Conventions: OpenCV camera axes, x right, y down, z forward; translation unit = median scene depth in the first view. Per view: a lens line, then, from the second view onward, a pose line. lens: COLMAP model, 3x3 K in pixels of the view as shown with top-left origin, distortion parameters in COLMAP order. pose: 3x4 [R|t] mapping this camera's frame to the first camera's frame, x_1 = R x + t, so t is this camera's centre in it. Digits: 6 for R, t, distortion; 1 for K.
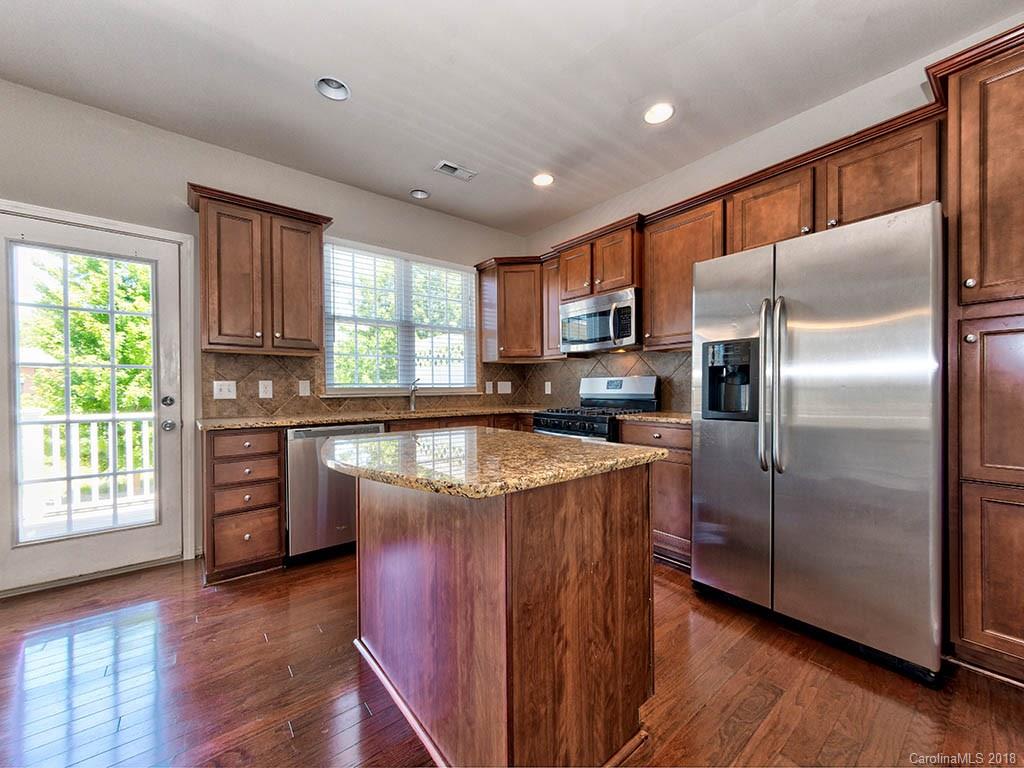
lens RADIAL K [[400.0, 0, 513.6], [0, 400.0, 388.0], [0, 0, 1]] dist [0.005366, 0.000142]
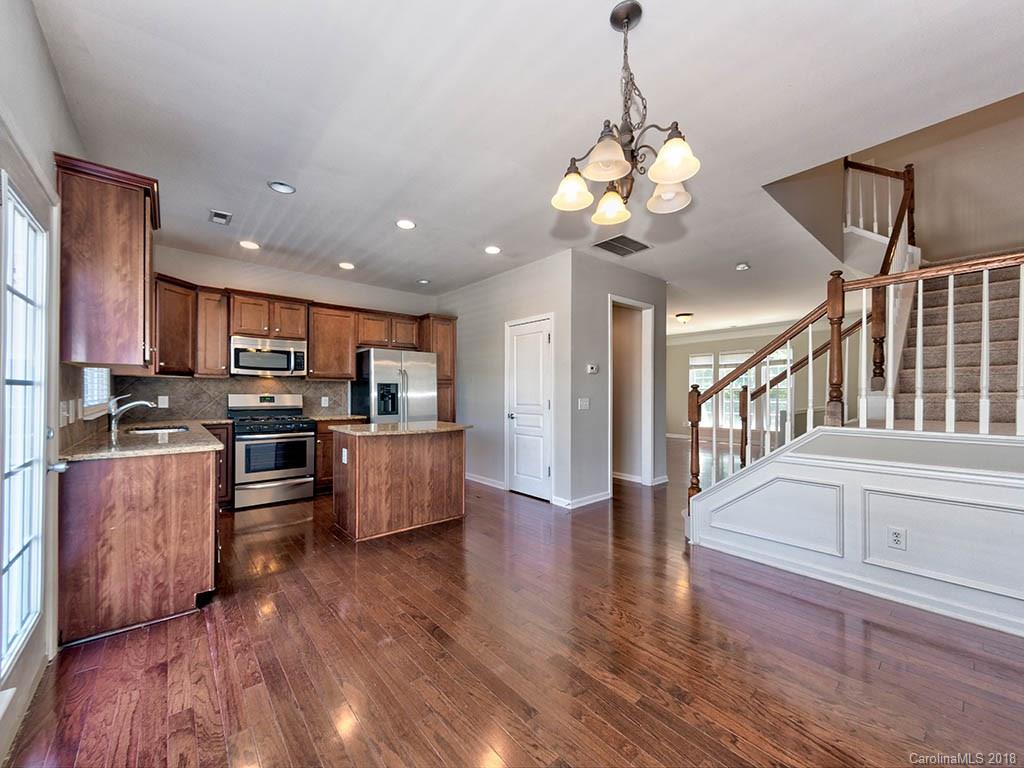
lens RADIAL K [[400.0, 0, 511.2], [0, 400.0, 393.3], [0, 0, 1]] dist [0.005366, 0.000142]
pose [[-0.026645, 0.011235, 0.999582, -1.411093], [0.002857, 0.999934, -0.011163, -0.014361], [-0.999641, 0.002559, -0.026676, 0.194701]]
